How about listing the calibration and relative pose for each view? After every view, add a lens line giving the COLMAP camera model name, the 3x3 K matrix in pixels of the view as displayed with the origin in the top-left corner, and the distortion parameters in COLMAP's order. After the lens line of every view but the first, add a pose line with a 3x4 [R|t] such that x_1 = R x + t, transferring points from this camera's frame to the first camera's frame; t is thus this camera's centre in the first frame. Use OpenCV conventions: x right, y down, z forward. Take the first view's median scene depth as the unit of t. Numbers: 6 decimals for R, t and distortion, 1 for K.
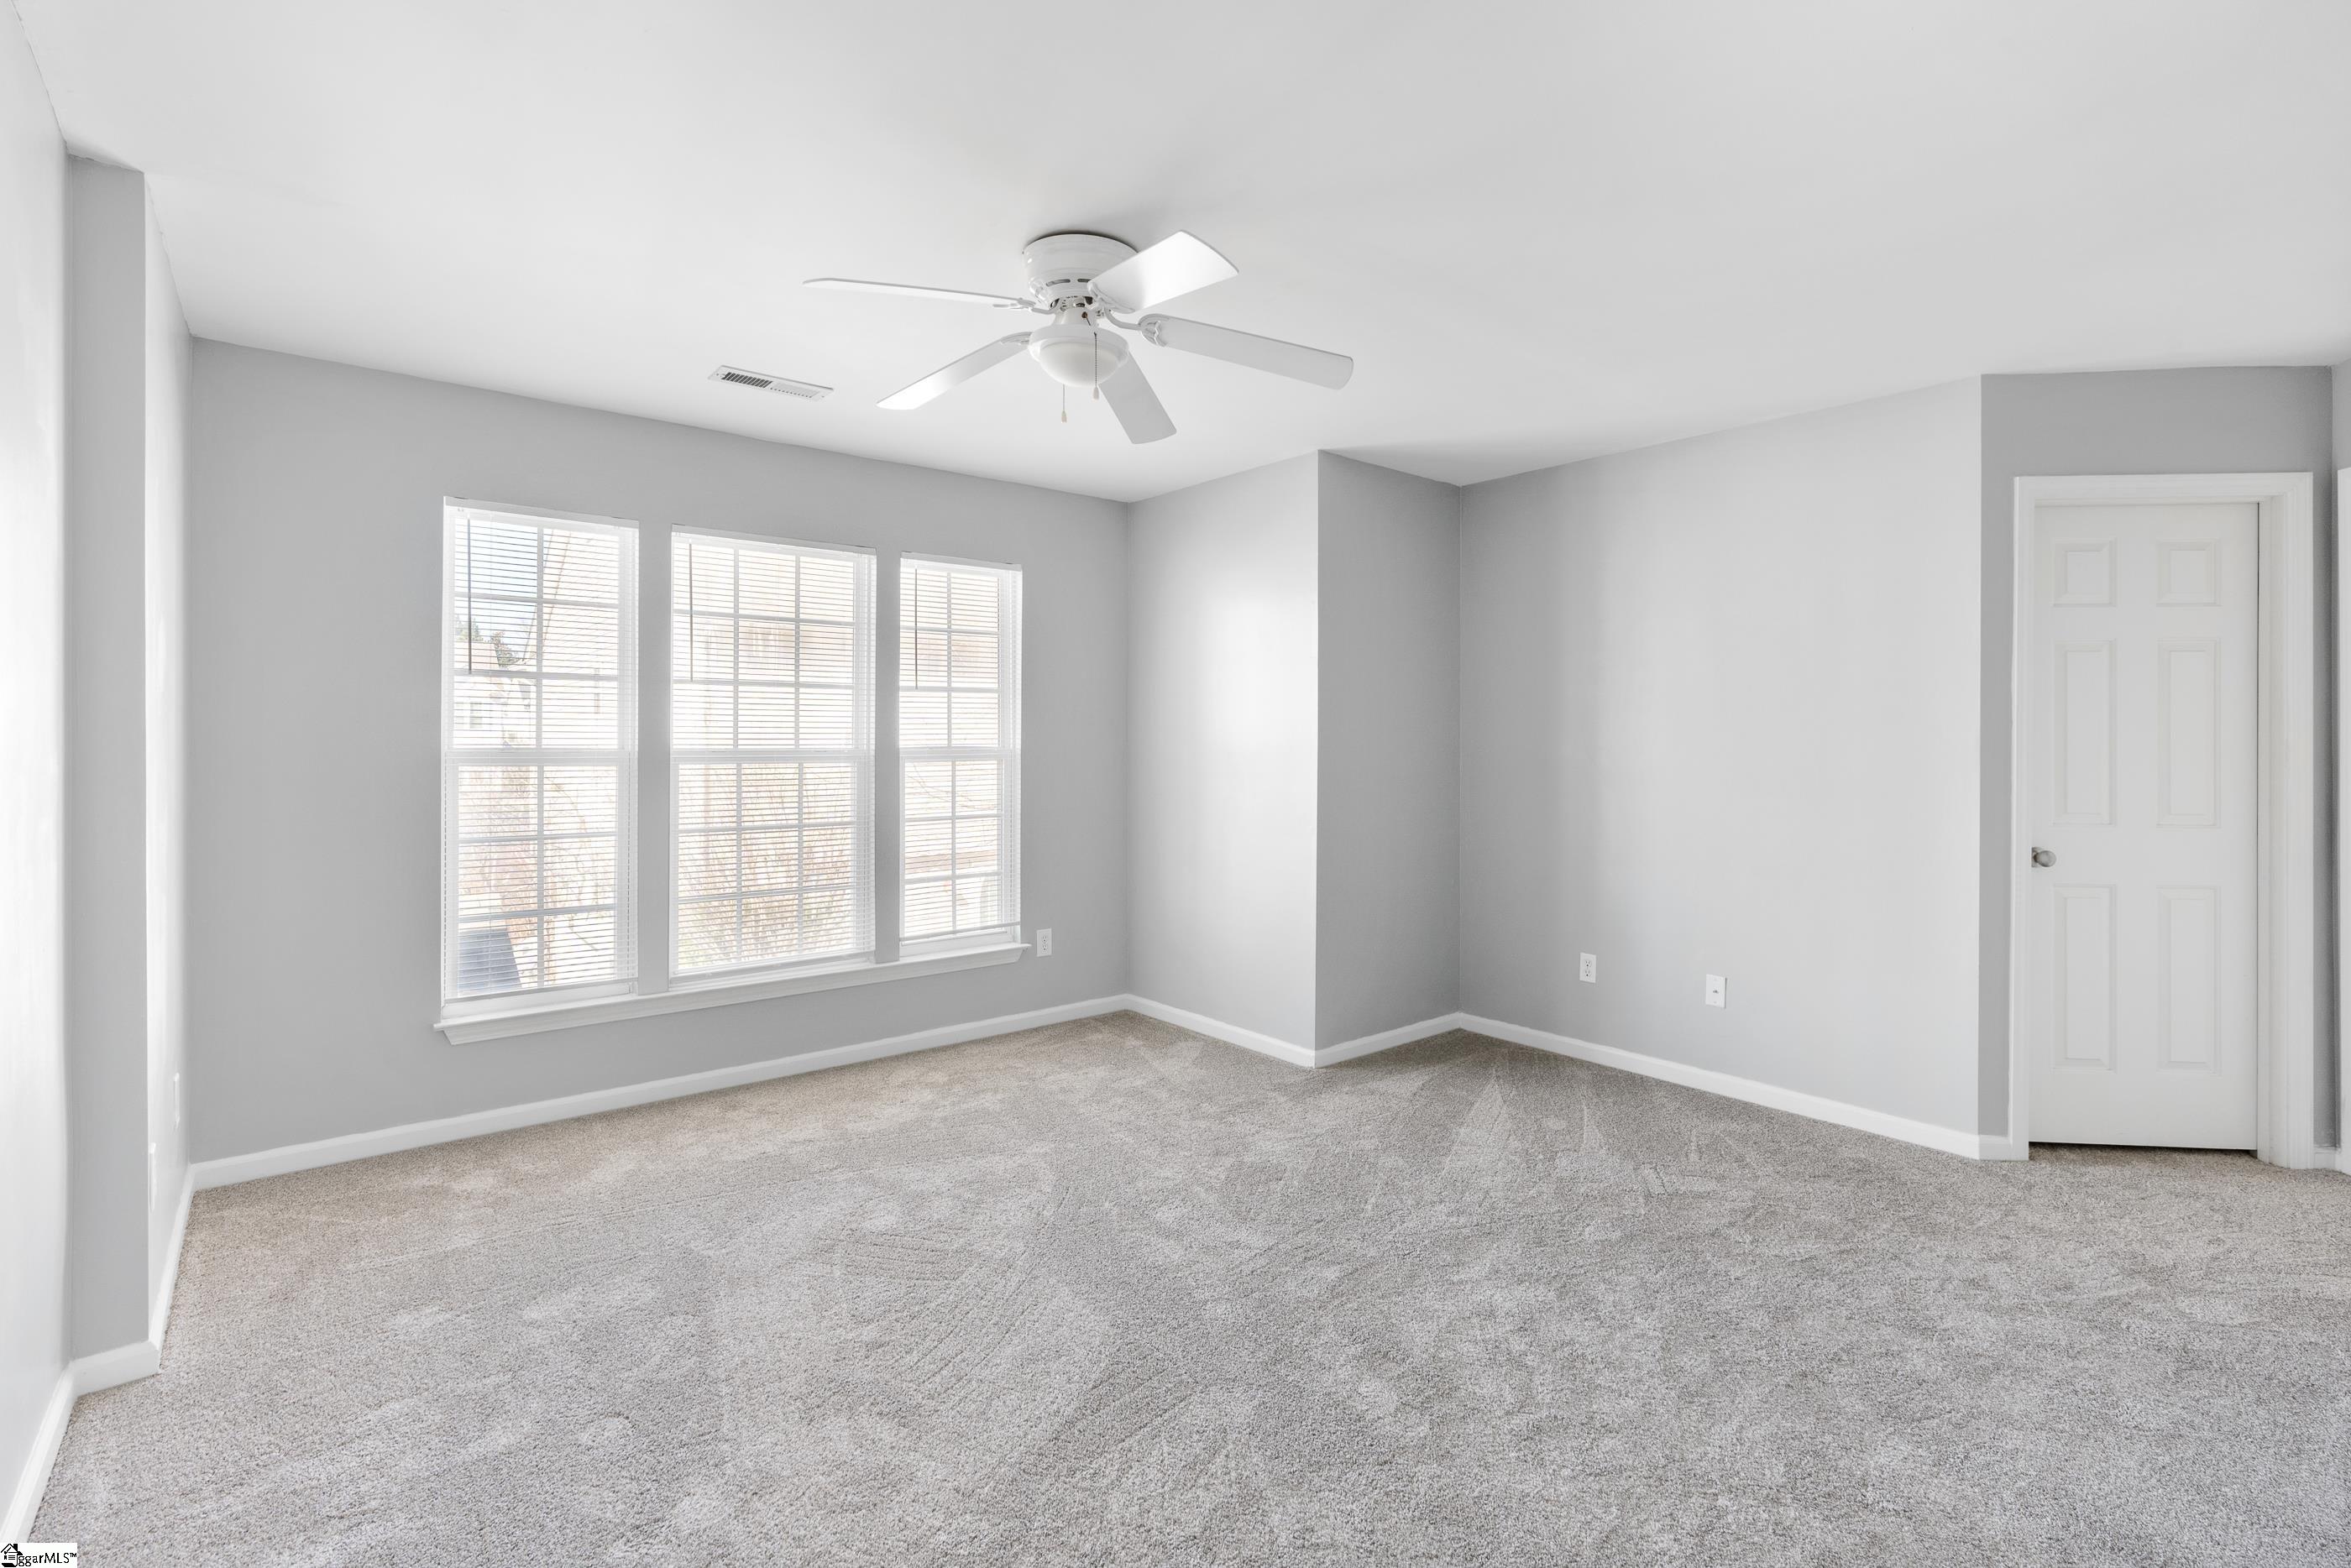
lens RADIAL K [[1083.3, 0, 1151.7], [0, 1083.3, 748.6], [0, 0, 1]] dist [-0.003387, -0.000171]
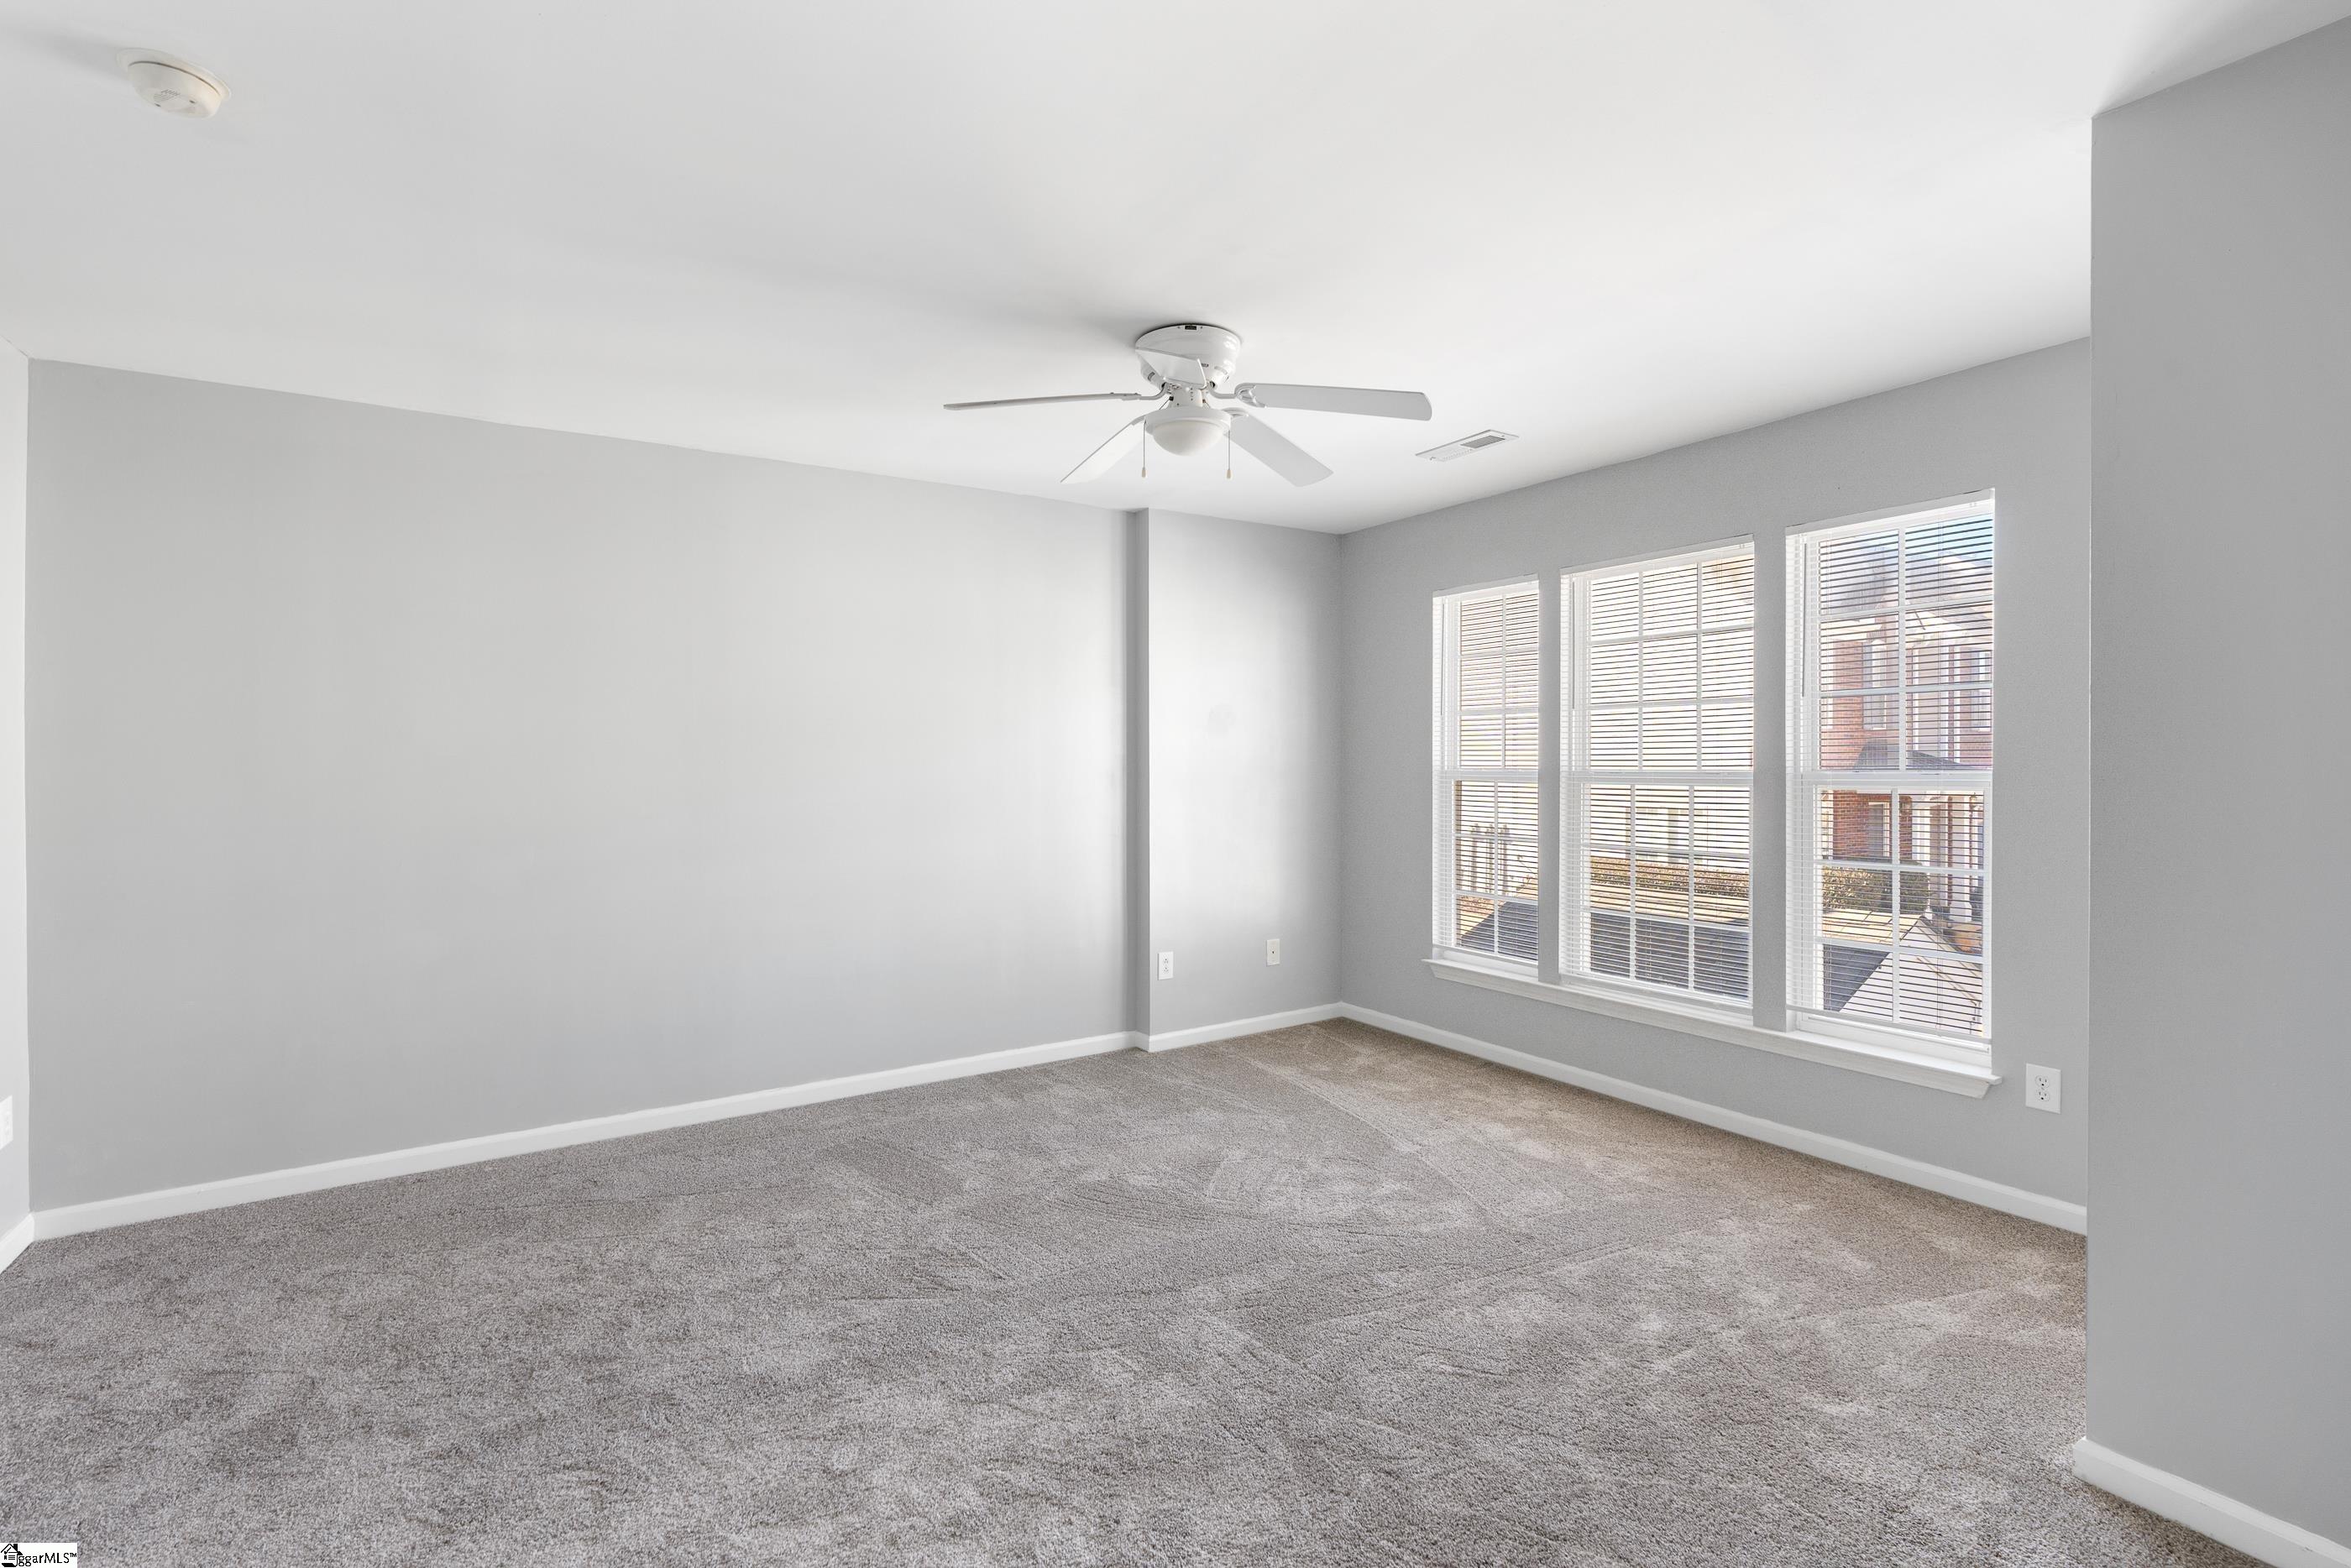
lens RADIAL K [[1064.4, 0, 1161.6], [0, 1064.4, 751.0], [0, 0, 1]] dist [0.004920, 0.000371]
pose [[-0.094877, -0.007535, -0.995461, 0.703104], [-0.003080, 0.999969, -0.007276, -0.007563], [0.995484, 0.002375, -0.094897, 0.711247]]
